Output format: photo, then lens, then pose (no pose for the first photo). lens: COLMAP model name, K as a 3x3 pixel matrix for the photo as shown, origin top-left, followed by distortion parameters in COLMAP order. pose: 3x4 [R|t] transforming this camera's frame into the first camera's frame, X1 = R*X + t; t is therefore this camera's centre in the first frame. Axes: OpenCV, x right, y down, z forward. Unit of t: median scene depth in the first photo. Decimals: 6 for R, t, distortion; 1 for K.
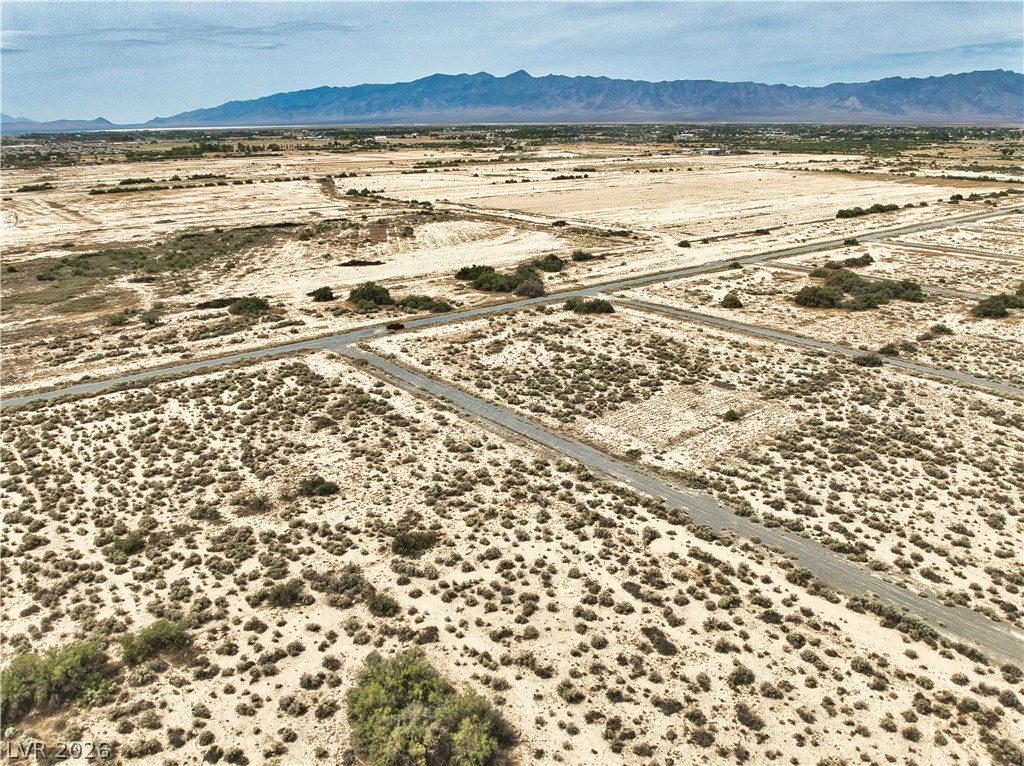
lens RADIAL K [[733.1, 0, 515.8], [0, 733.1, 384.7], [0, 0, 1]] dist [-0.052066, 0.002065]
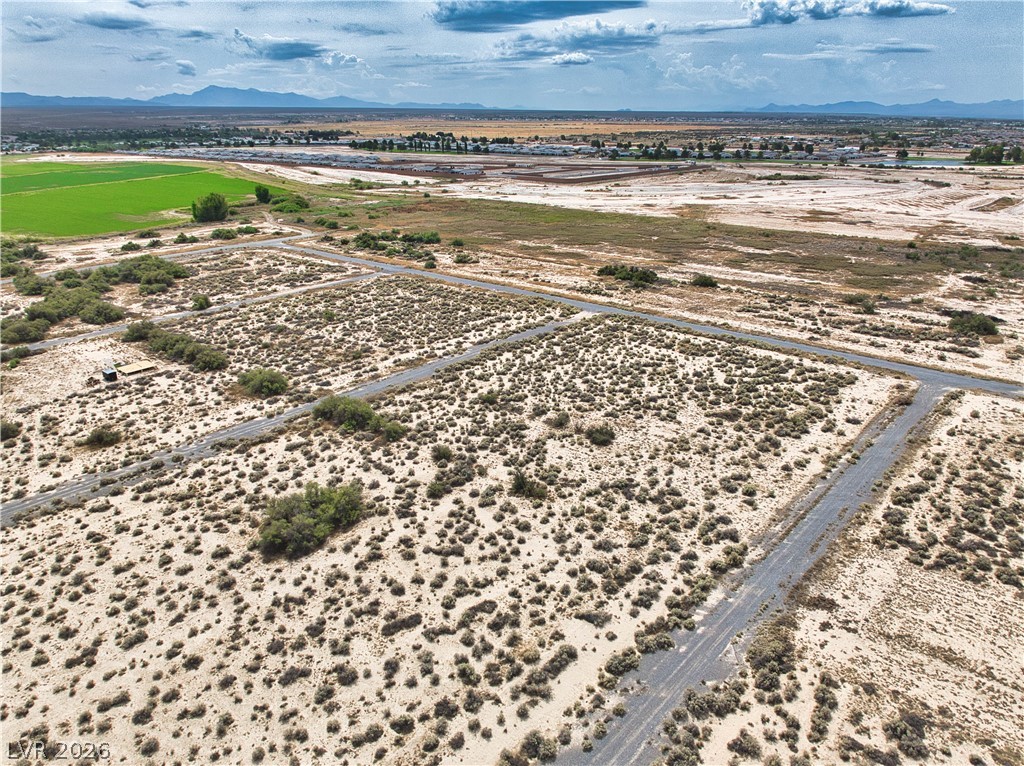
lens RADIAL K [[735.2, 0, 512.0], [0, 735.2, 383.0], [0, 0, 1]] dist [-0.052906, -0.001024]
pose [[0.170700, 0.341282, -0.924331, 0.825200], [-0.325338, 0.905010, 0.274066, -0.228806], [0.930063, 0.253937, 0.265518, 0.603831]]
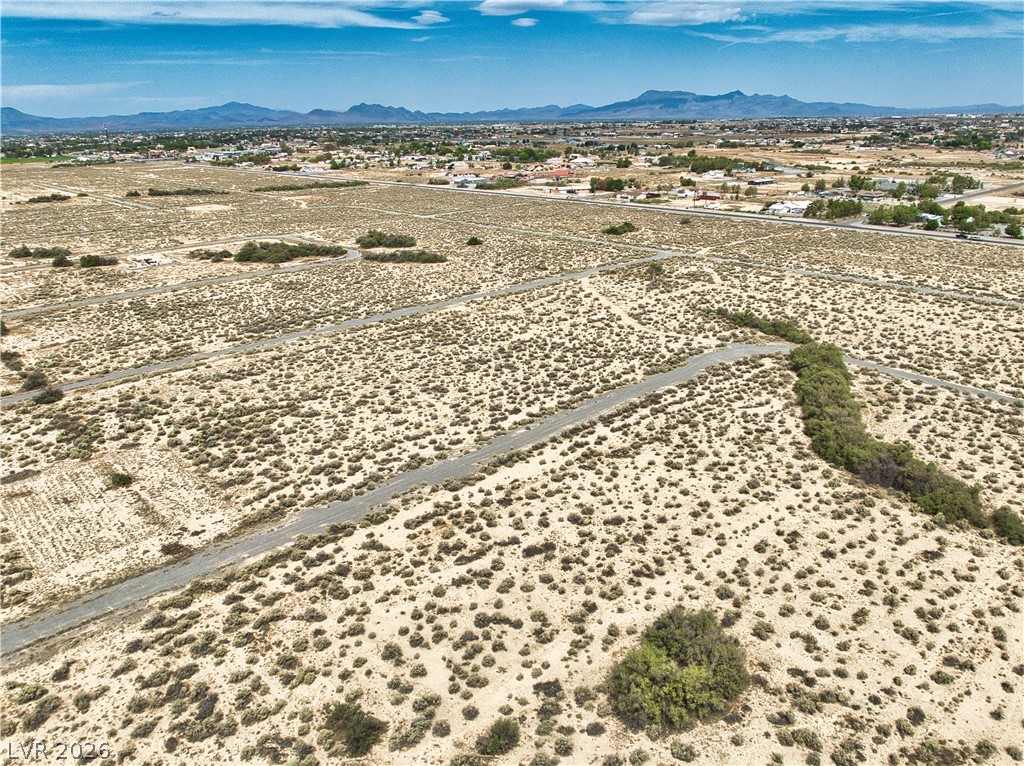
lens RADIAL K [[733.1, 0, 515.8], [0, 733.1, 384.7], [0, 0, 1]] dist [-0.052066, 0.002065]
pose [[-0.064745, -0.324594, 0.943635, -0.660738], [0.345425, 0.879870, 0.326360, -0.230542], [-0.936210, 0.347085, 0.055156, 0.674780]]
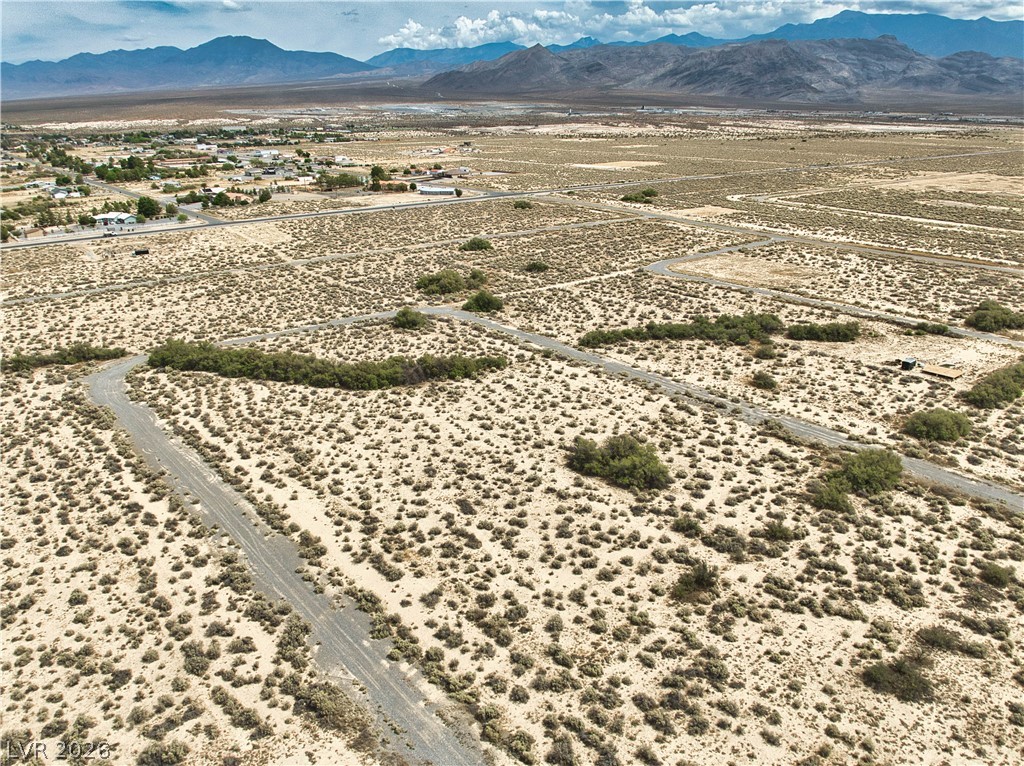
lens RADIAL K [[733.1, 0, 515.8], [0, 733.1, 384.7], [0, 0, 1]] dist [-0.052066, 0.002065]
pose [[-0.999857, 0.016536, 0.003672, 0.073811], [0.015064, 0.768934, 0.639151, -0.537101], [0.007746, 0.639115, -0.769072, 1.472361]]
